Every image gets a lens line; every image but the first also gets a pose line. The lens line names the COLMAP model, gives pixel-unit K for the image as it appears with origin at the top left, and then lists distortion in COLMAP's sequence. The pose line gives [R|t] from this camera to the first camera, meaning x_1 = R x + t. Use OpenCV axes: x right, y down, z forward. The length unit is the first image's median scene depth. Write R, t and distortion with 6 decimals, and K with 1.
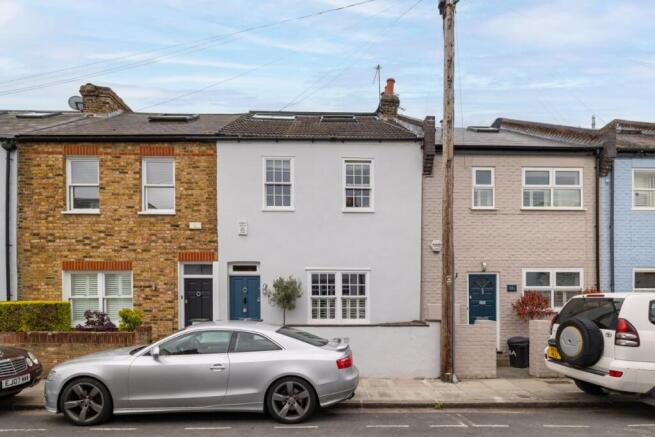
lens RADIAL K [[314.8, 0, 327.5], [0, 314.8, 218.5], [0, 0, 1]] dist [-0.002469, 0.000184]
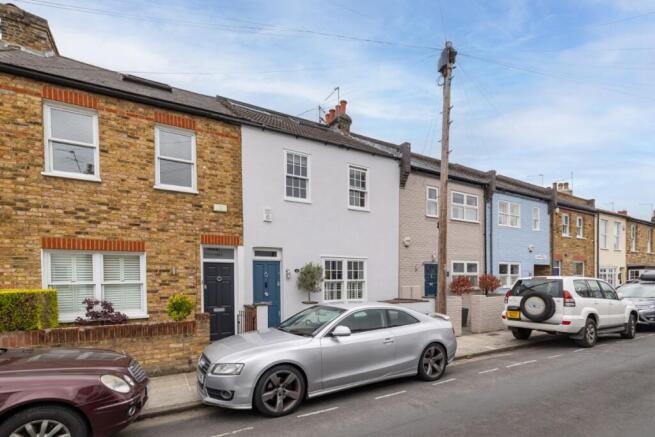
lens RADIAL K [[278.6, 0, 327.5], [0, 278.6, 212.8], [0, 0, 1]] dist [0.000895, -0.000081]
pose [[0.902270, 0.095108, 0.420552, -0.483707], [-0.094960, 0.995252, -0.021345, 0.024906], [-0.420586, -0.020677, 0.907017, 0.087264]]
